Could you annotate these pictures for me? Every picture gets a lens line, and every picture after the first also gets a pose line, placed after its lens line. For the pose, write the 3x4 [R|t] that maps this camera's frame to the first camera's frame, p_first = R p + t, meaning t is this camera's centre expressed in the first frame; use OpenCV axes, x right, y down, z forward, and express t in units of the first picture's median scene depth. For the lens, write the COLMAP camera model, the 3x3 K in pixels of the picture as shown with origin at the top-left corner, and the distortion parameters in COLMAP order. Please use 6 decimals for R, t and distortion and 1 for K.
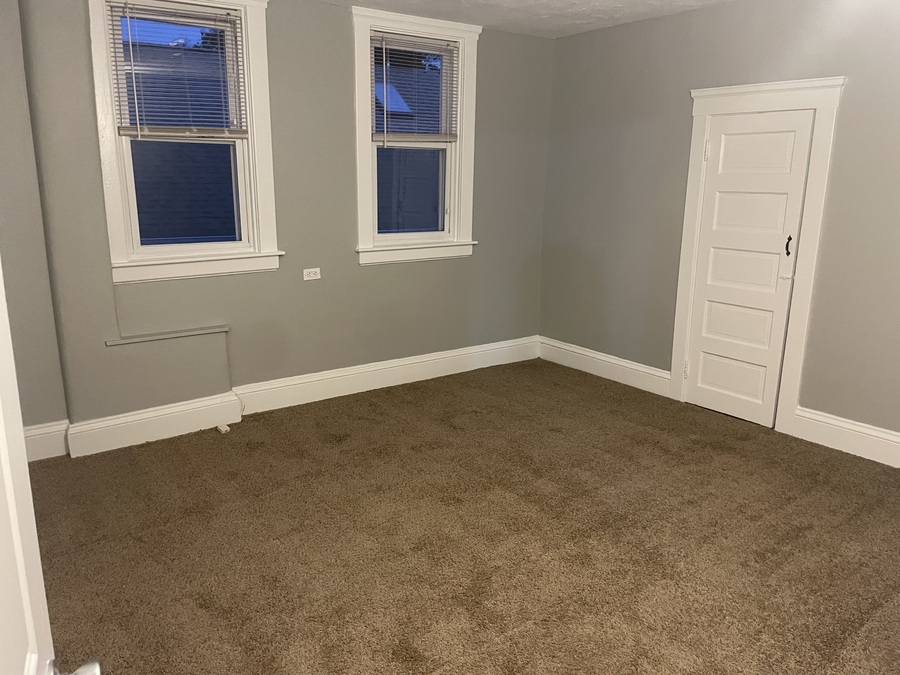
lens RADIAL K [[681.7, 0, 449.9], [0, 681.7, 341.7], [0, 0, 1]] dist [0.034580, -0.039575]
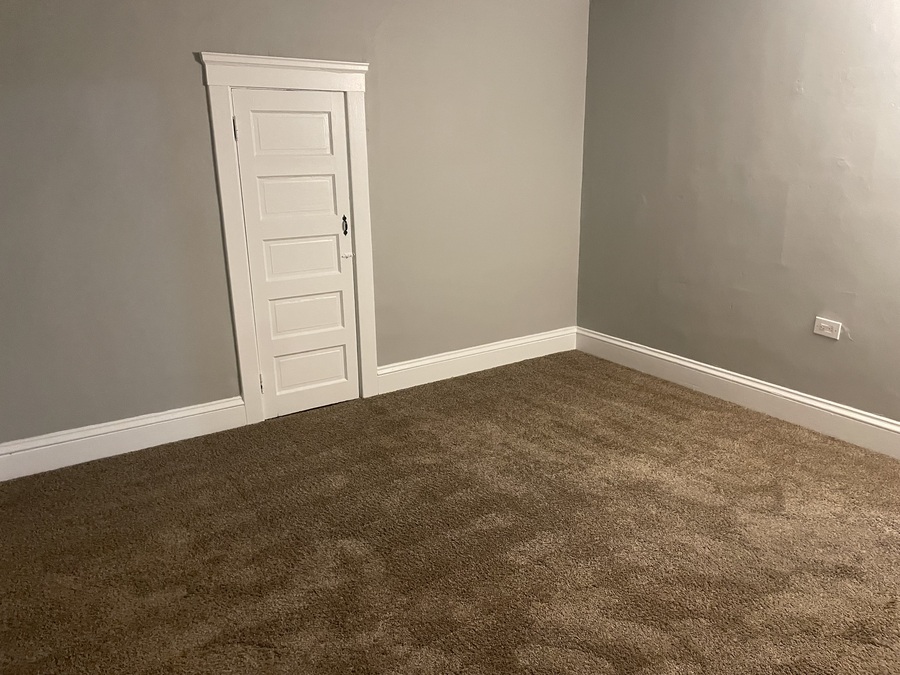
lens RADIAL K [[681.7, 0, 446.4], [0, 681.7, 344.6], [0, 0, 1]] dist [0.034580, -0.039575]
pose [[0.051530, -0.284913, 0.957167, -0.476051], [0.253687, 0.930736, 0.263388, -0.182129], [-0.965913, 0.229249, 0.120240, 0.685116]]
